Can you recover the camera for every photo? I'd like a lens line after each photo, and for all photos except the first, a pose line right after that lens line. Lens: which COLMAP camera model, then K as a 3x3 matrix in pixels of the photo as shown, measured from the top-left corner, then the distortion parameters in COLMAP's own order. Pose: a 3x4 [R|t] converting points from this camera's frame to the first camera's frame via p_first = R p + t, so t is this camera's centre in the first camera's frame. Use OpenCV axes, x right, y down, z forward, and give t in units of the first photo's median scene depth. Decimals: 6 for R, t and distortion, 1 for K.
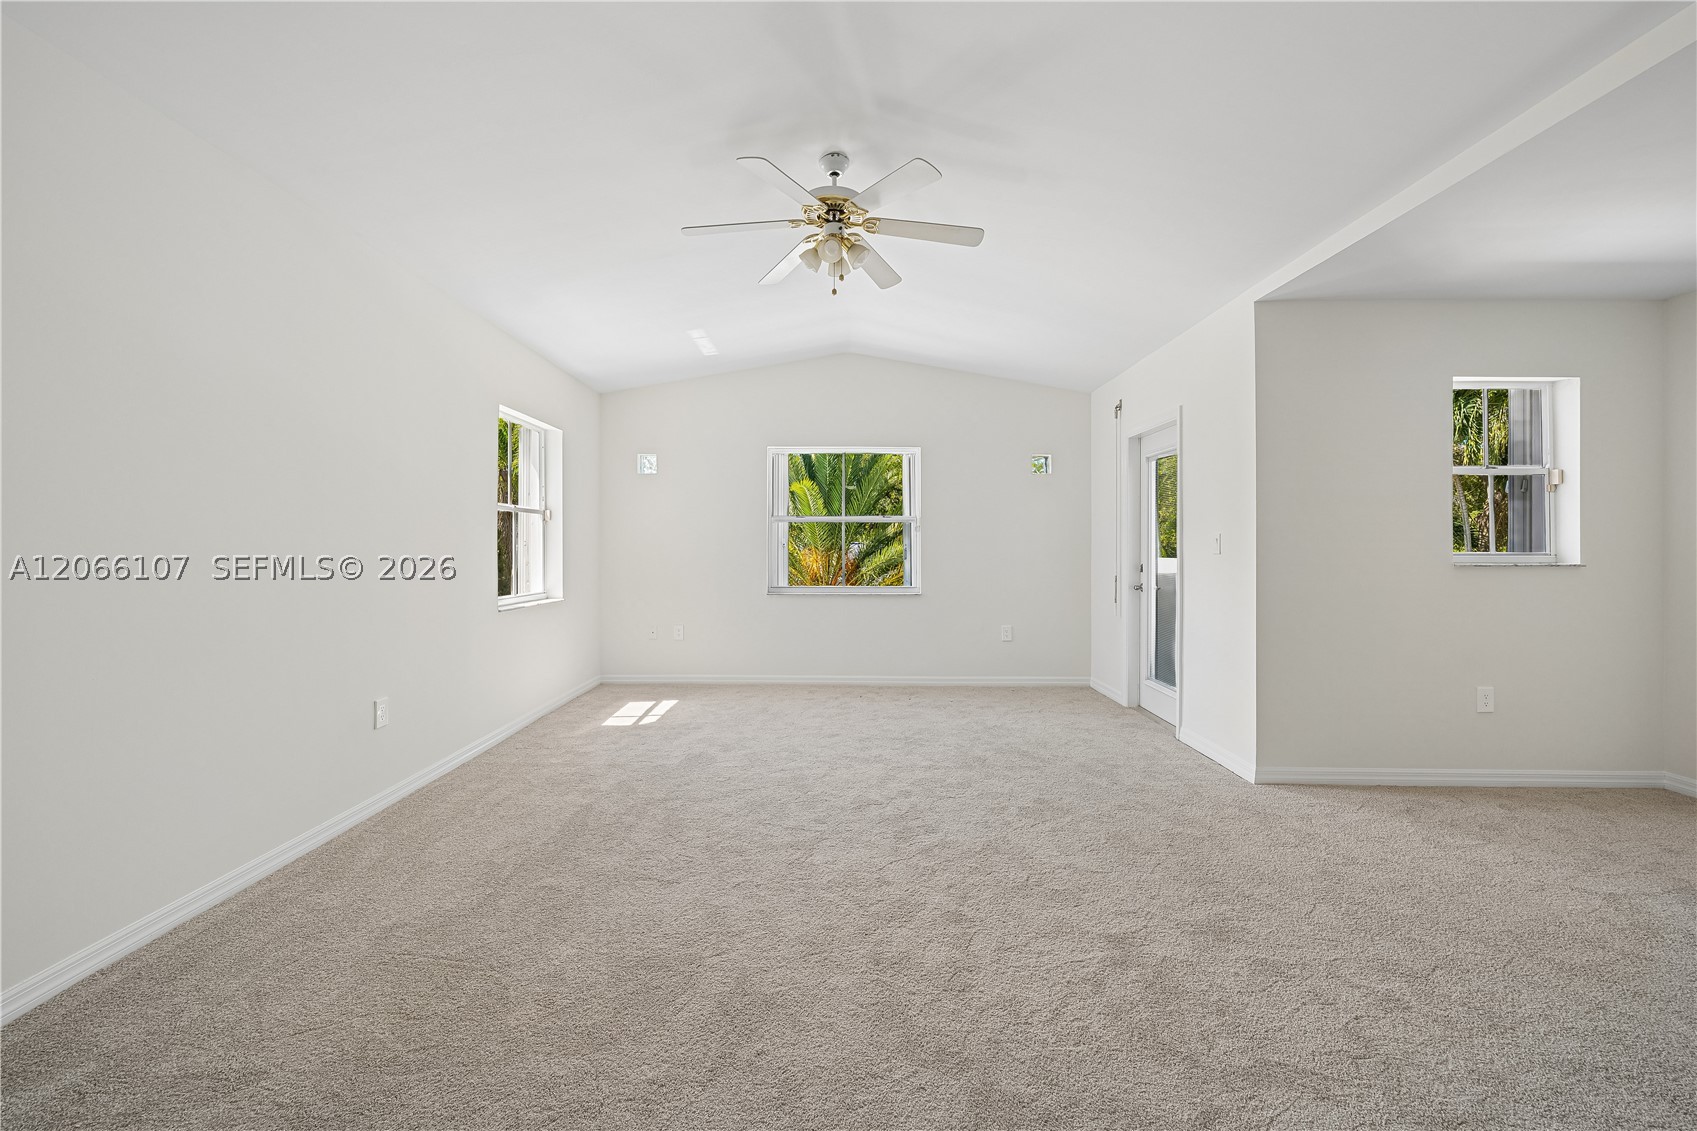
lens RADIAL K [[628.3, 0, 850.5], [0, 628.3, 549.9], [0, 0, 1]] dist [-0.009761, 0.001346]
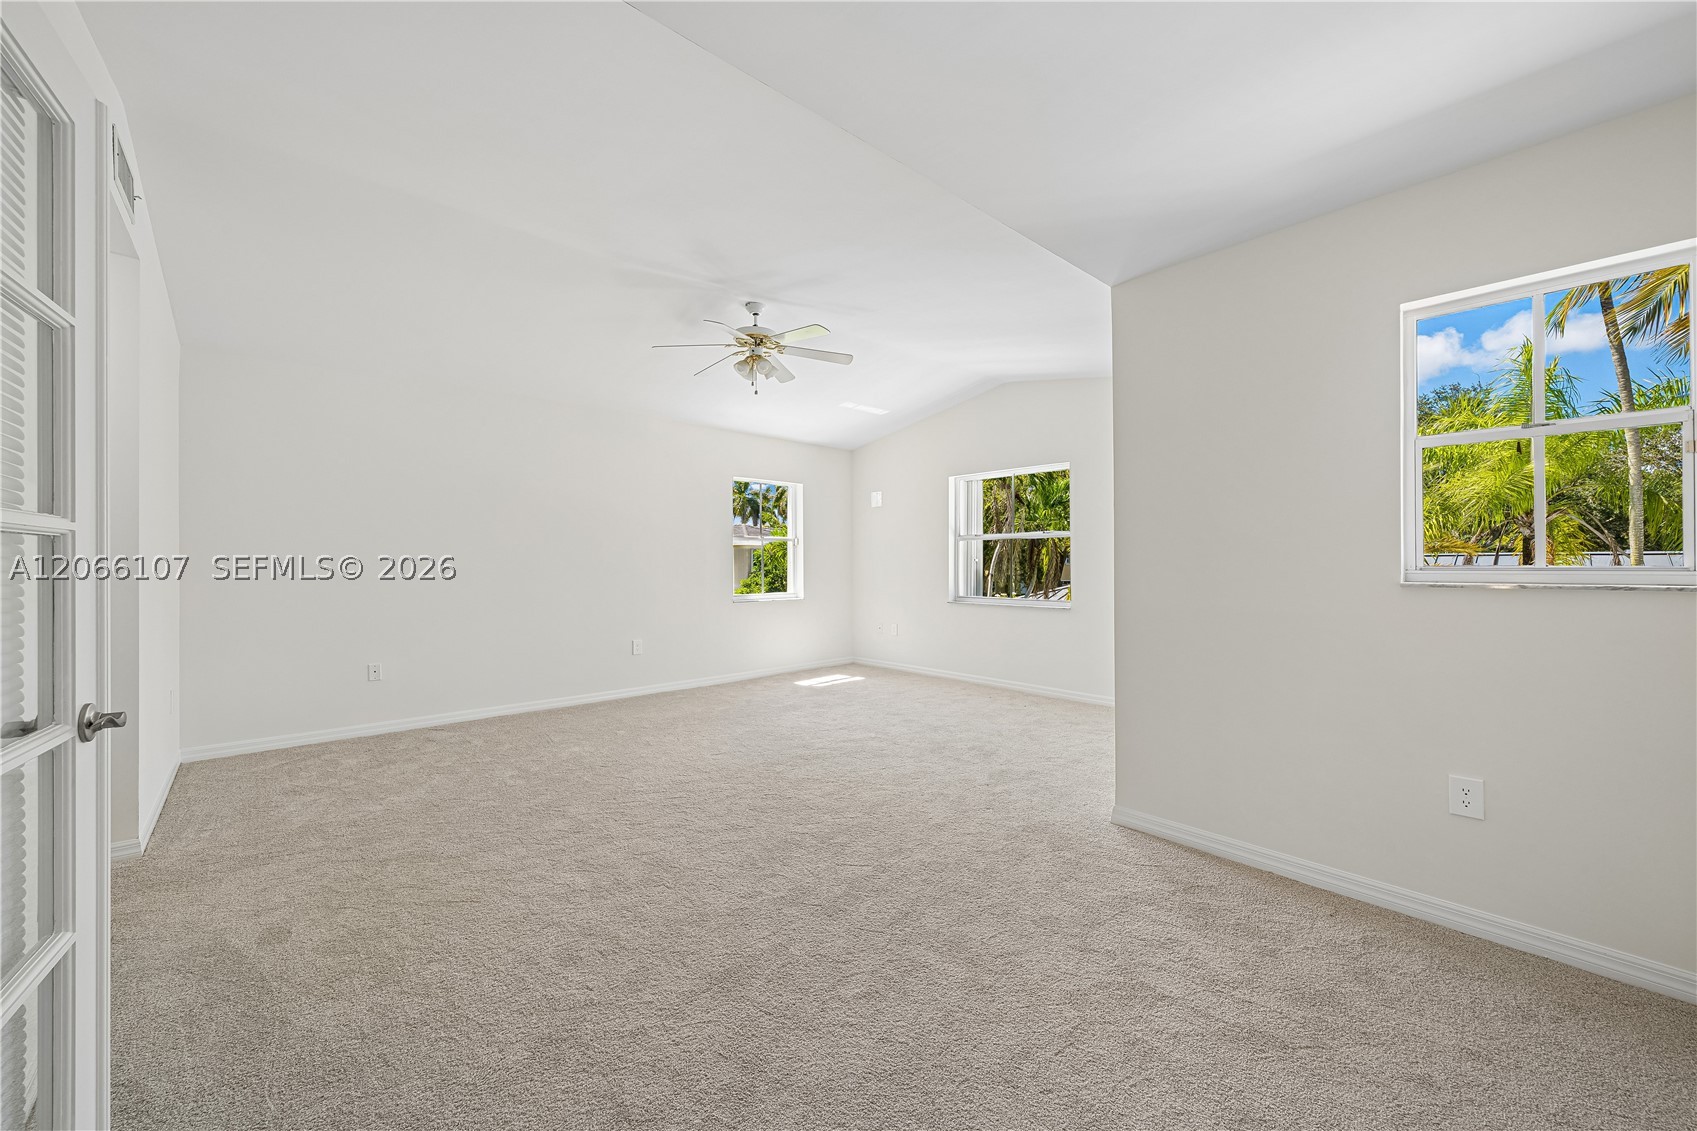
lens RADIAL K [[628.3, 0, 854.2], [0, 628.3, 568.9], [0, 0, 1]] dist [-0.009761, 0.001346]
pose [[0.690013, 0.000497, -0.723797, 0.997586], [0.003835, 0.999983, 0.004343, 0.003465], [0.723787, -0.005772, 0.690000, 0.106871]]
